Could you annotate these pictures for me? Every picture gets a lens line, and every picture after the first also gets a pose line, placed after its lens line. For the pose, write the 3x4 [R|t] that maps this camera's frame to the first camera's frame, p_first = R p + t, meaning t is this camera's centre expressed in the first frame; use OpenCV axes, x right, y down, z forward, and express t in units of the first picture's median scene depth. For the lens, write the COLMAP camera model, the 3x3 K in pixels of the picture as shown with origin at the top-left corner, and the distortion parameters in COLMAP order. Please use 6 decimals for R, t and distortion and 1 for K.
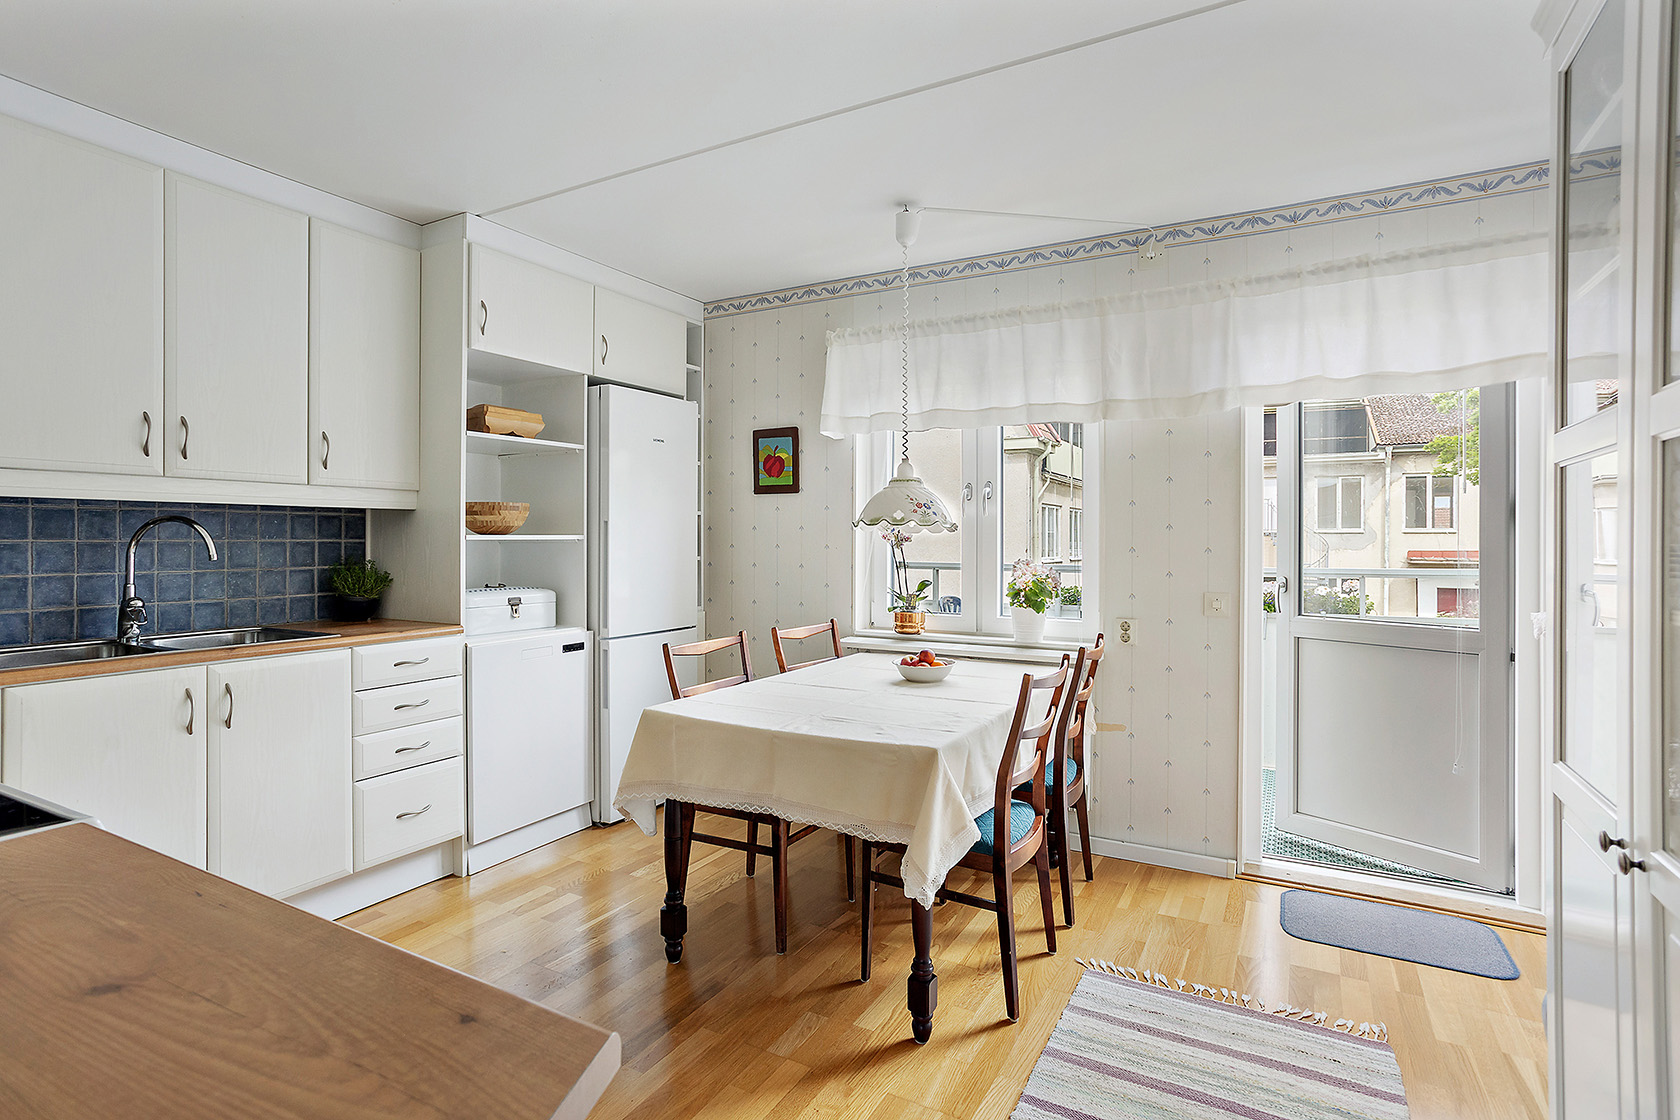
lens RADIAL K [[829.4, 0, 840.6], [0, 829.4, 537.6], [0, 0, 1]] dist [-0.019627, 0.000687]
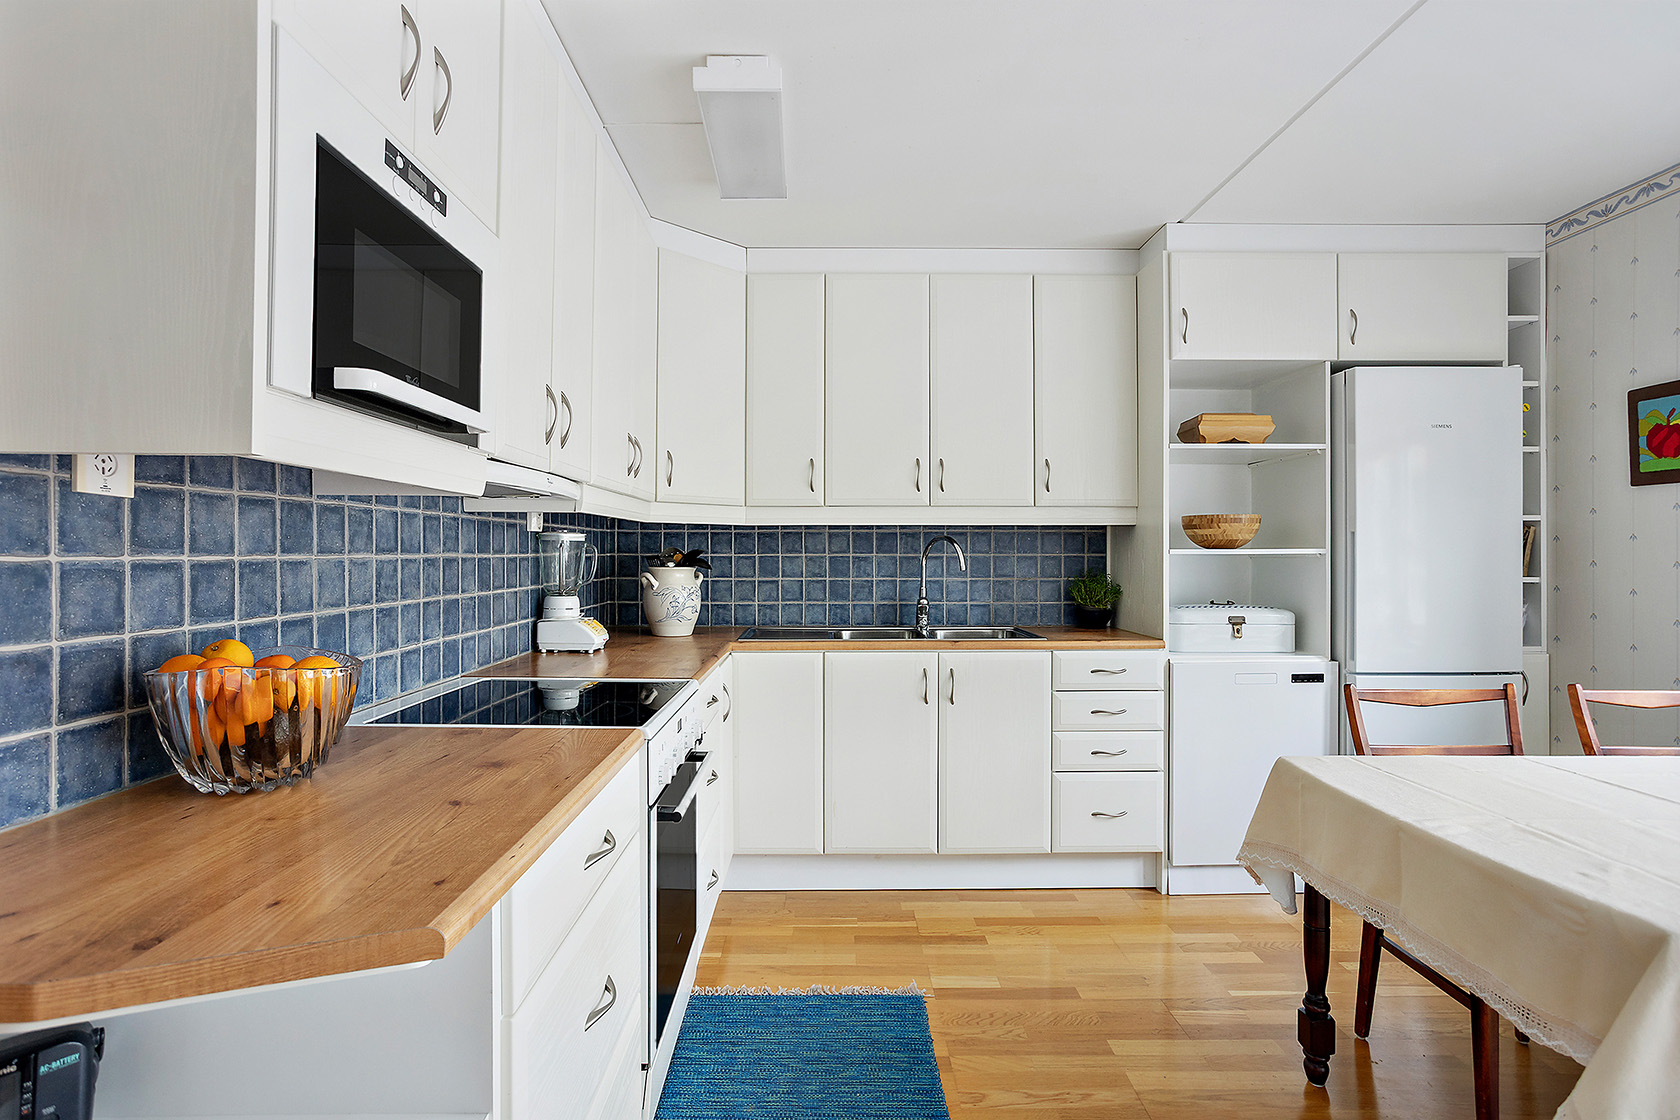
lens RADIAL K [[837.8, 0, 835.7], [0, 837.8, 550.9], [0, 0, 1]] dist [-0.061349, 0.040897]
pose [[0.493862, -0.003976, -0.869531, 0.208415], [0.000953, 0.999991, -0.004031, 0.002384], [0.869540, 0.001162, 0.493862, 0.162569]]
